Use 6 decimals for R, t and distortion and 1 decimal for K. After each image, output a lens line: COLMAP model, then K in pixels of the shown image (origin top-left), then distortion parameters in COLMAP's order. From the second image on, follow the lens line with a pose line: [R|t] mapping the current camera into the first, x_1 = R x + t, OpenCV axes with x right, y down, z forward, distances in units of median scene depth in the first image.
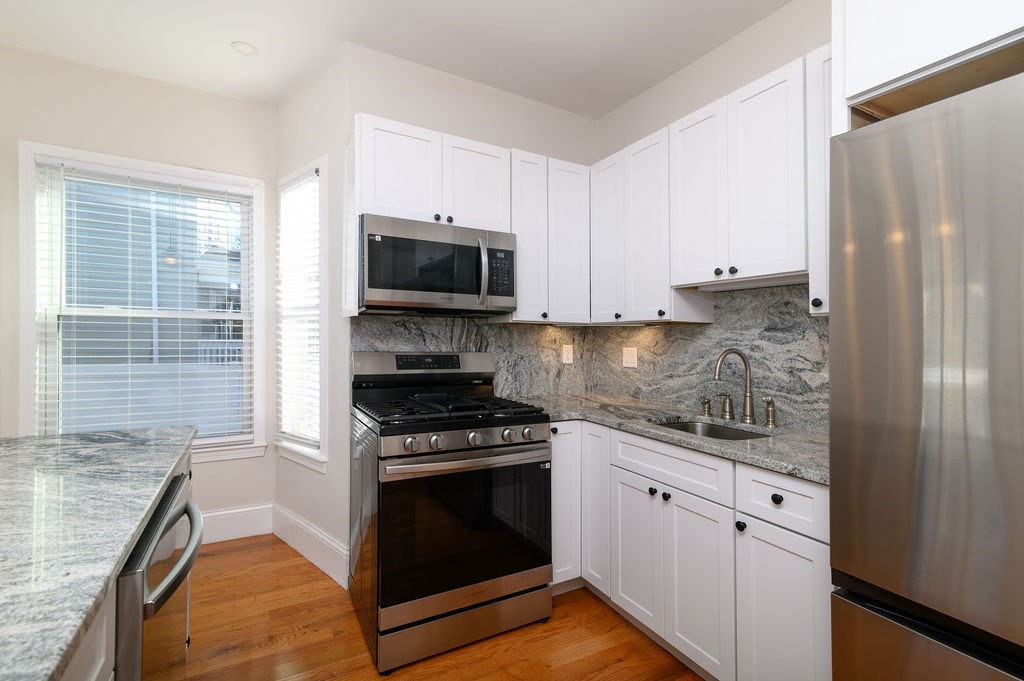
lens RADIAL K [[463.6, 0, 515.7], [0, 463.6, 345.5], [0, 0, 1]] dist [0.016036, 0.000656]
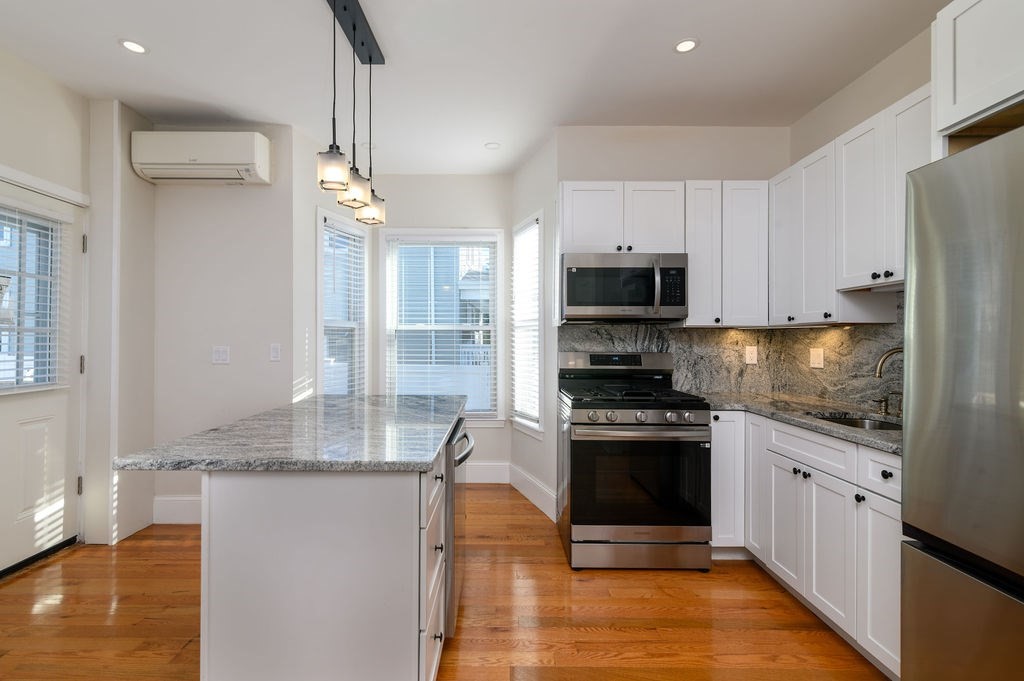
lens RADIAL K [[478.8, 0, 505.1], [0, 478.8, 351.5], [0, 0, 1]] dist [0.013638, 0.000504]
pose [[0.878311, -0.000695, -0.478090, 0.182923], [0.001437, 0.999998, 0.001188, 0.010625], [0.478088, -0.001730, 0.878310, -0.316021]]
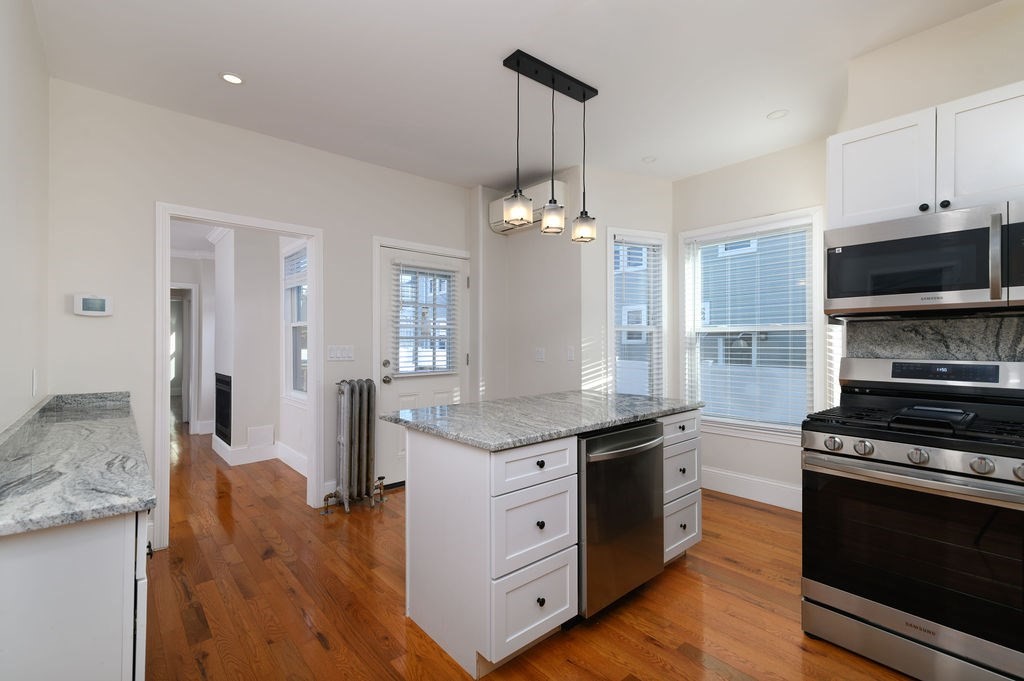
lens RADIAL K [[463.6, 0, 518.4], [0, 463.6, 358.8], [0, 0, 1]] dist [0.016036, 0.000656]
pose [[0.217406, 0.020779, -0.975860, 0.512193], [-0.012135, 0.999754, 0.018584, 0.005301], [0.976006, 0.007801, 0.217605, 0.046290]]
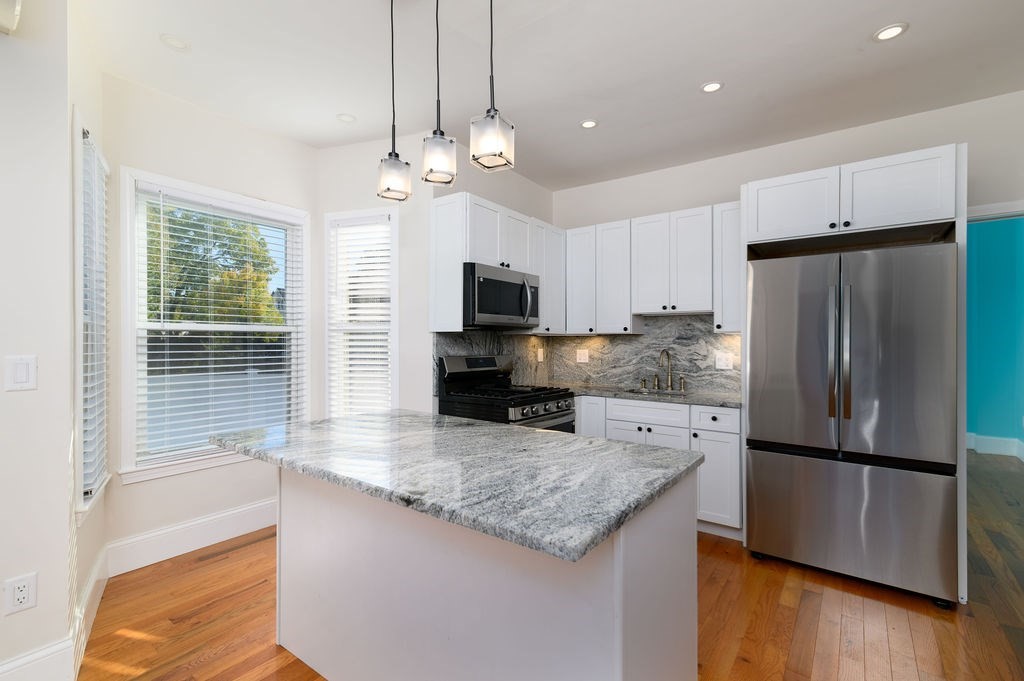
lens RADIAL K [[463.6, 0, 519.7], [0, 463.6, 349.9], [0, 0, 1]] dist [0.016036, 0.000656]
pose [[0.904407, -0.019286, 0.426236, -0.711211], [0.017625, 0.999814, 0.007843, -0.012604], [-0.426308, 0.000419, 0.904578, -0.343856]]
